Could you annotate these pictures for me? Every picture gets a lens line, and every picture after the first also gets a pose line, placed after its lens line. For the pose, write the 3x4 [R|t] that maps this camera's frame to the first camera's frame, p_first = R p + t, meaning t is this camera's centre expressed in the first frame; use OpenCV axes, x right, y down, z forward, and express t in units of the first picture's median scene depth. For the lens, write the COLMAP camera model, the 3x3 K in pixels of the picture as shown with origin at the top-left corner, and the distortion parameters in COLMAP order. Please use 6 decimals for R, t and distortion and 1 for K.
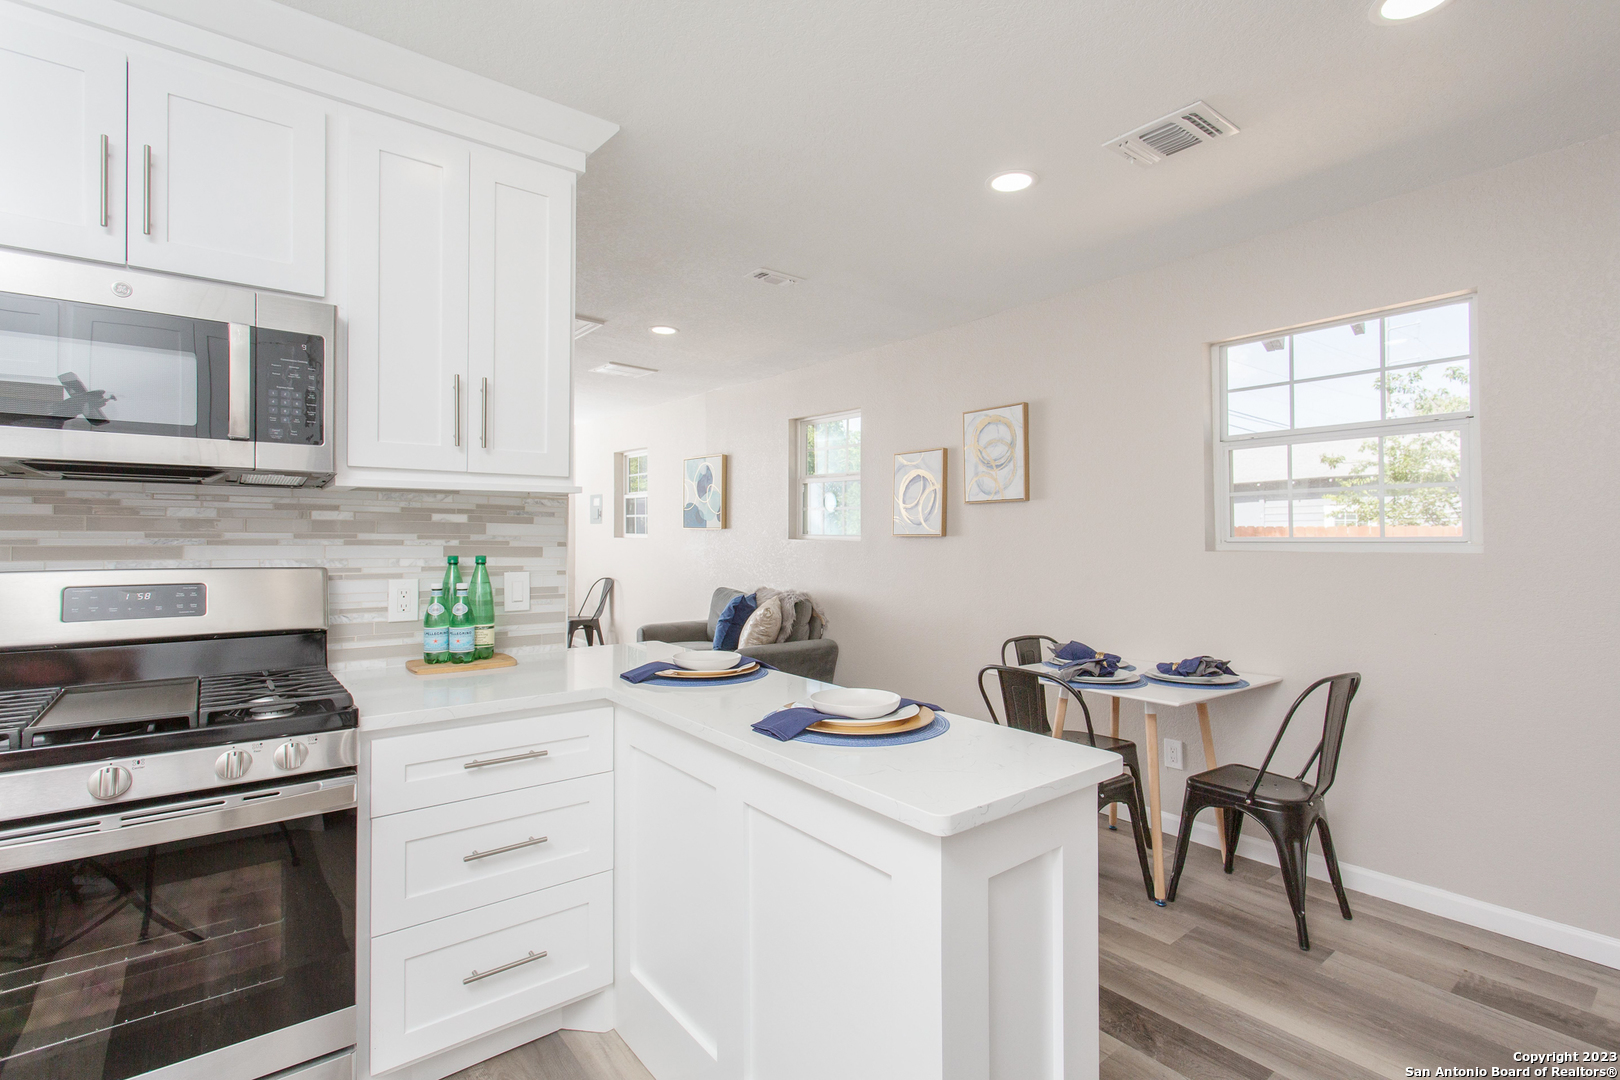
lens RADIAL K [[771.0, 0, 819.7], [0, 771.0, 533.1], [0, 0, 1]] dist [0.003203, -0.000592]
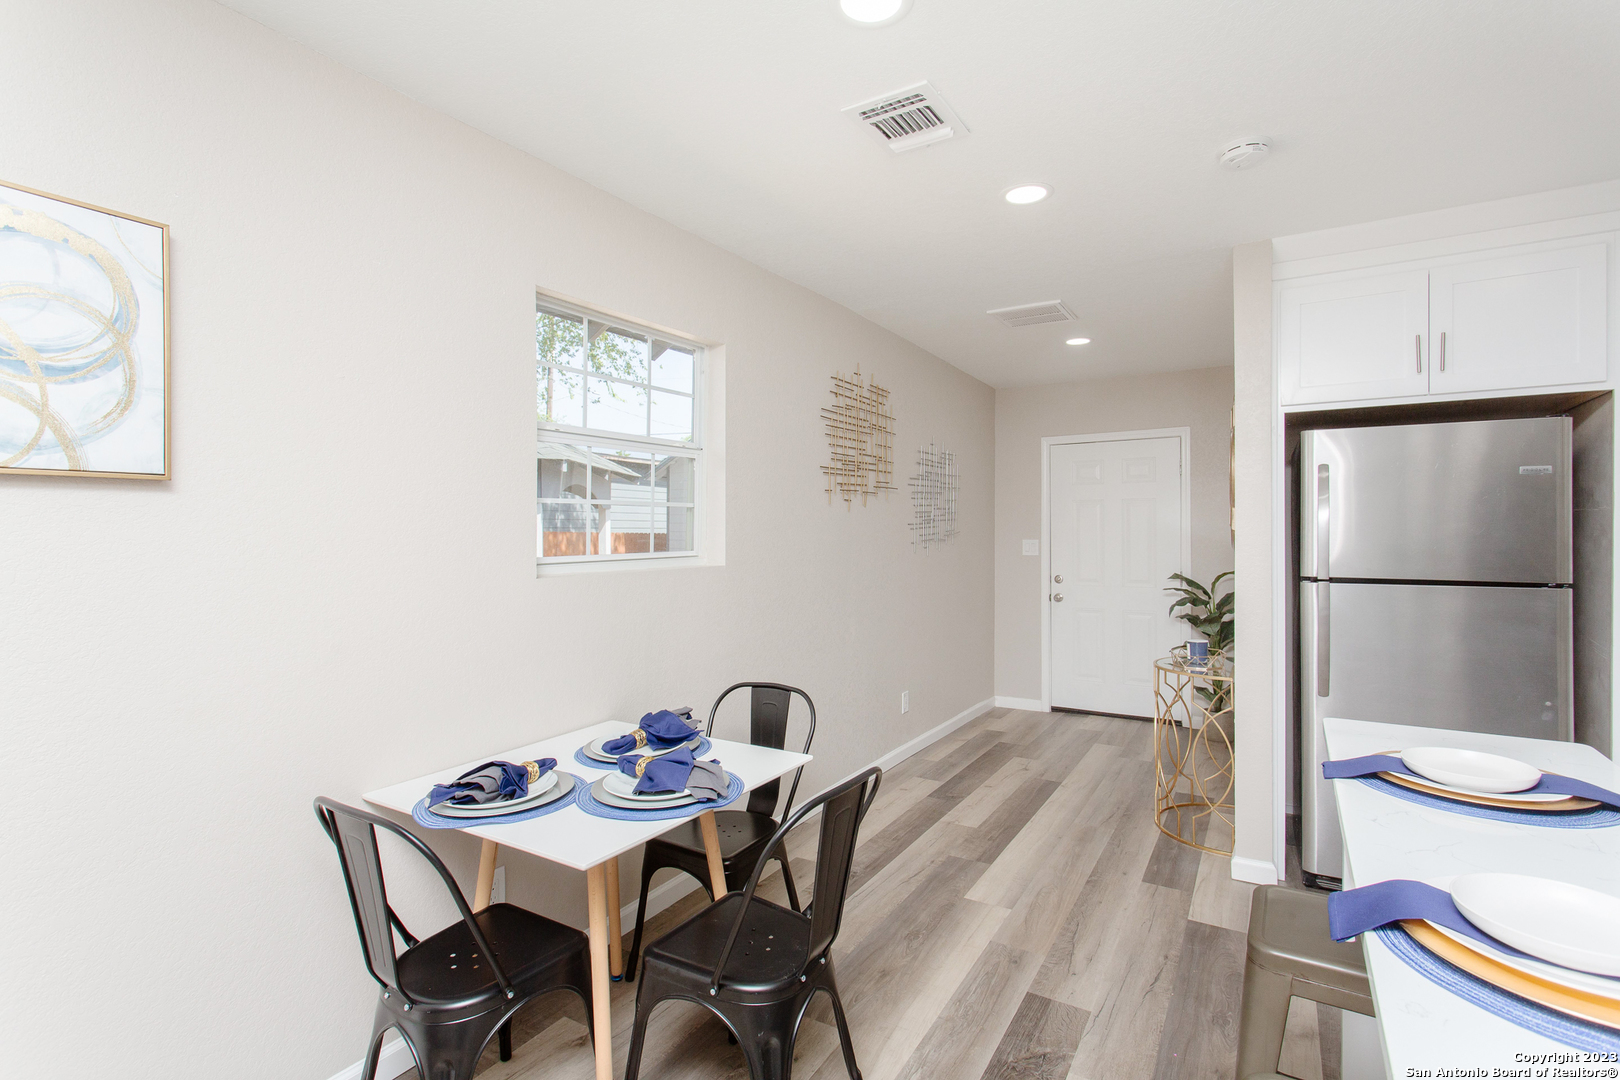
lens RADIAL K [[771.0, 0, 830.3], [0, 771.0, 536.3], [0, 0, 1]] dist [0.003203, -0.000592]
pose [[-0.340750, -0.007195, 0.940126, -0.353544], [-0.003839, 0.999973, 0.006261, -0.026954], [-0.940146, -0.001476, -0.340768, 1.329933]]
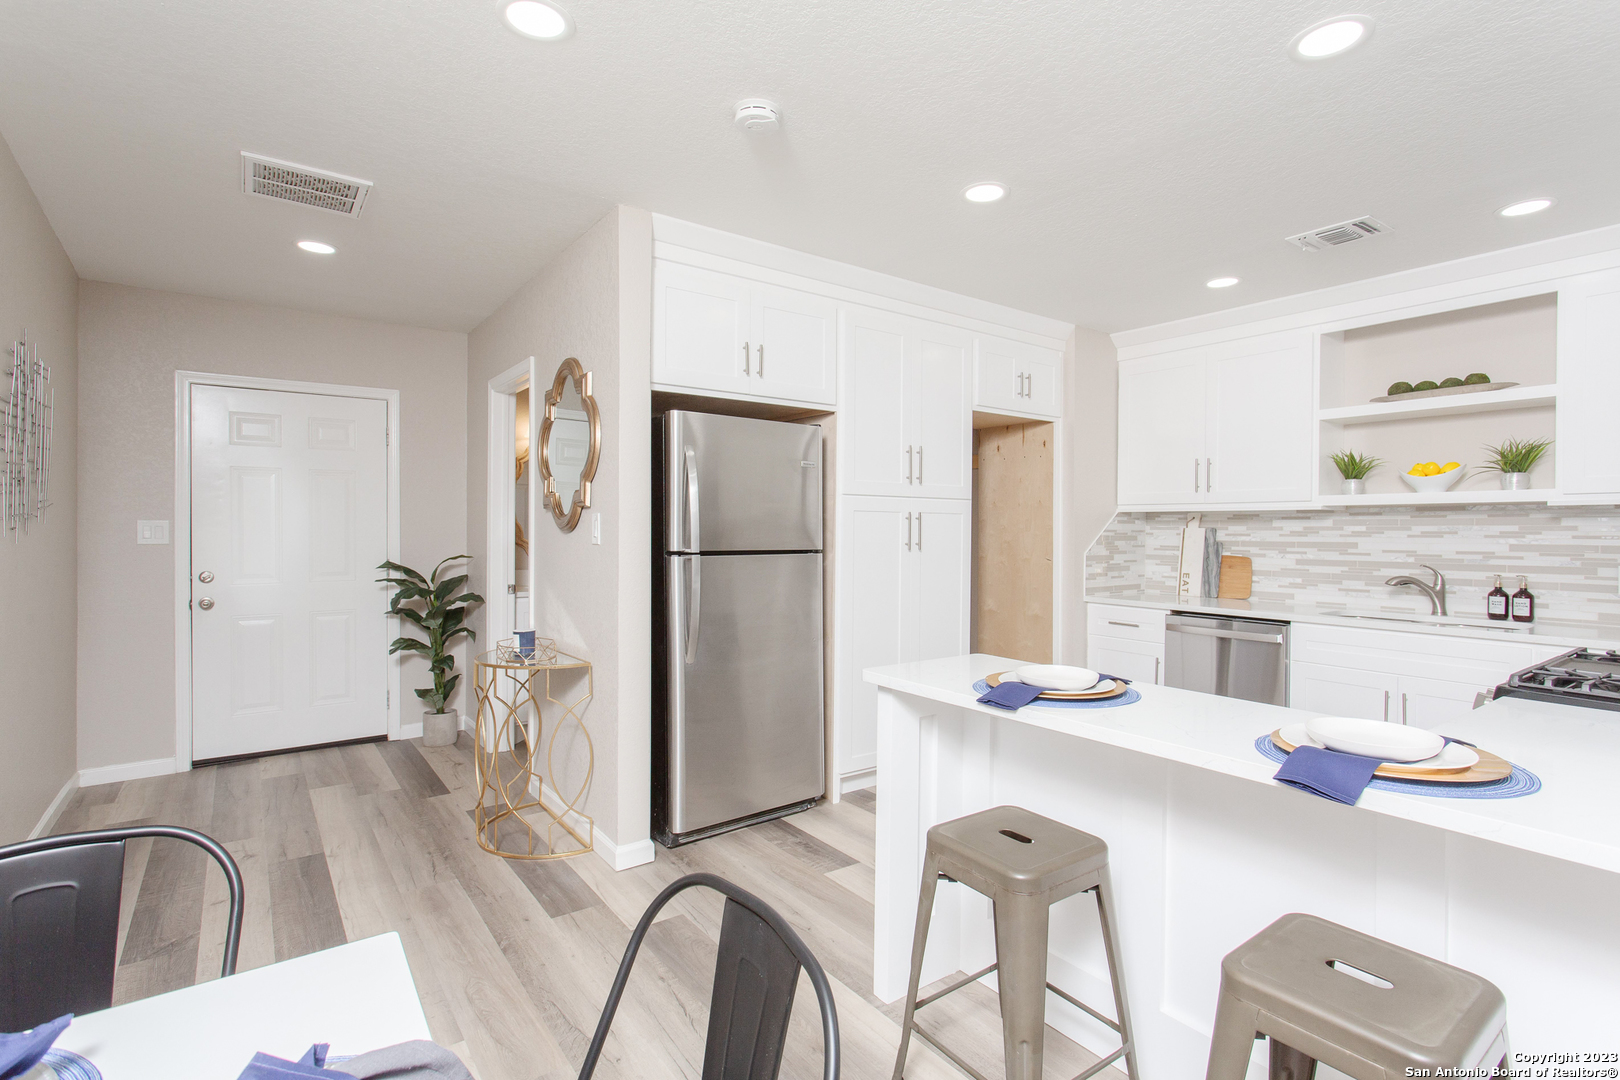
lens RADIAL K [[771.0, 0, 818.8], [0, 771.0, 539.2], [0, 0, 1]] dist [0.003203, -0.000592]
pose [[-0.998780, -0.009478, 0.048461, 0.233355], [-0.008976, 0.999904, 0.010558, 0.005639], [-0.048556, 0.010111, -0.998769, 1.458090]]
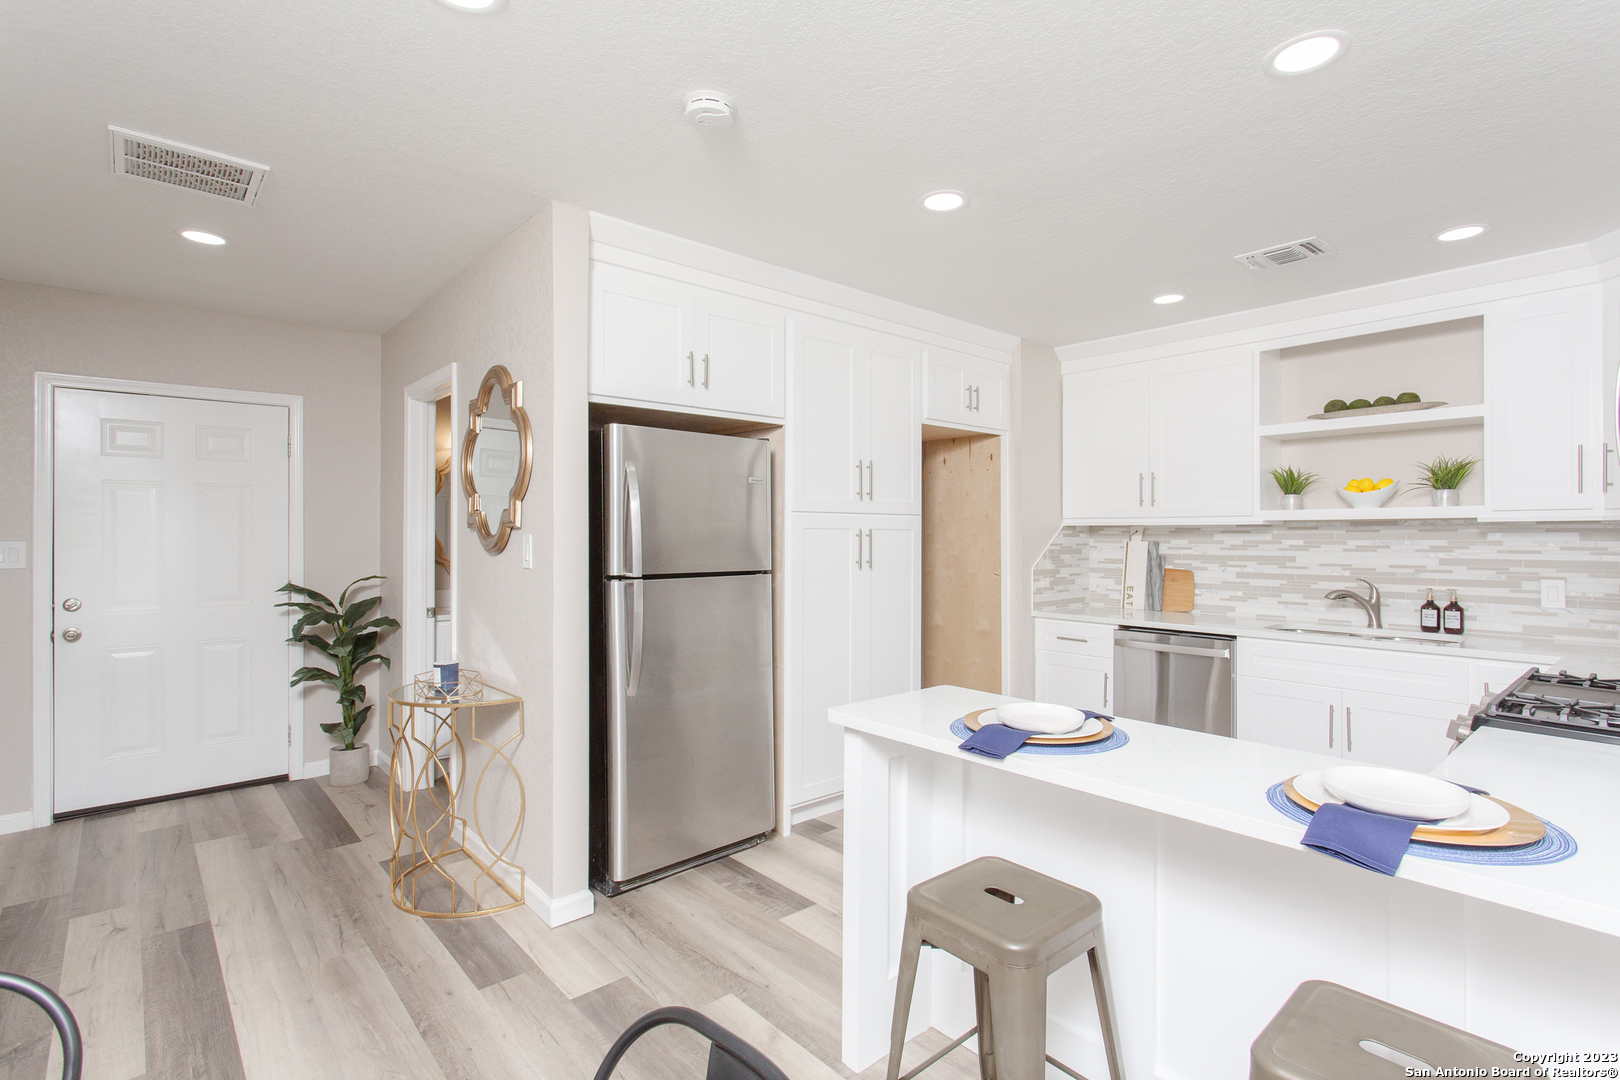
lens RADIAL K [[771.0, 0, 818.7], [0, 771.0, 535.9], [0, 0, 1]] dist [0.003203, -0.000592]
pose [[-0.999203, -0.003742, -0.039742, 0.267247], [-0.003666, 0.999991, -0.001992, -0.017642], [0.039749, -0.001845, -0.999208, 1.390947]]
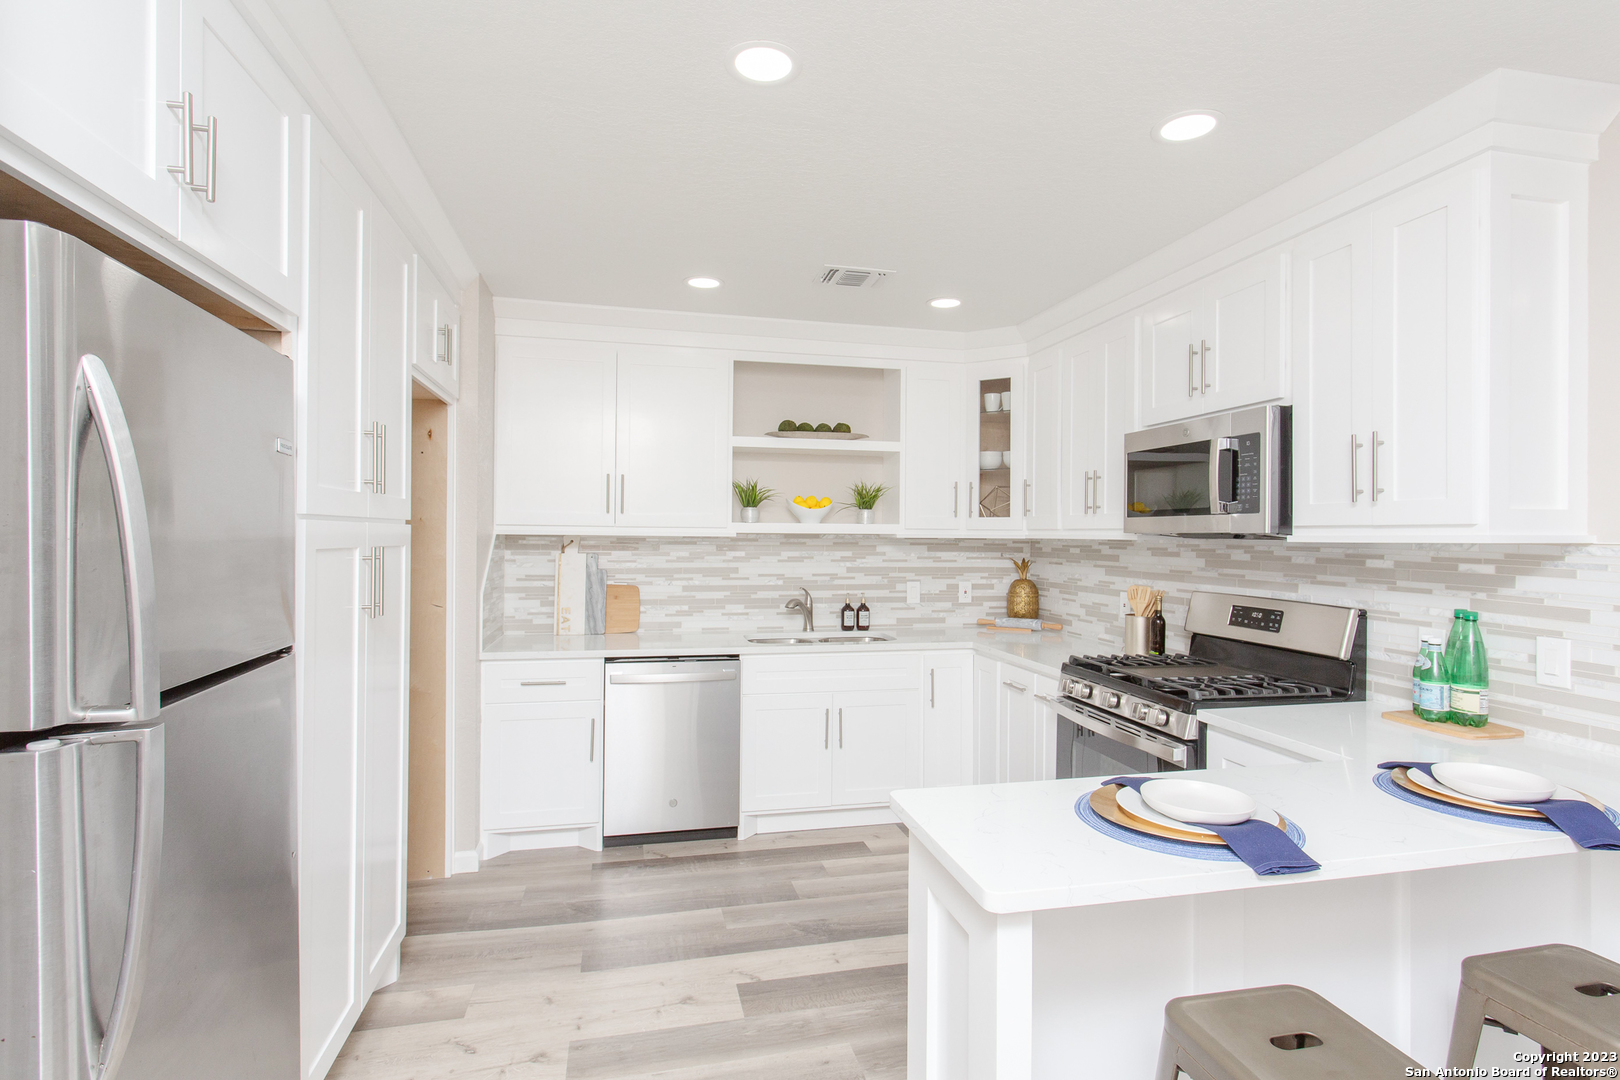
lens RADIAL K [[816.5, 0, 816.9], [0, 816.5, 533.8], [0, 0, 1]] dist [-0.002326, 0.001024]
pose [[-0.435419, -0.006967, -0.900201, 0.717295], [-0.007549, 0.999963, -0.004088, -0.049482], [0.900196, 0.005016, -0.435456, 0.689576]]
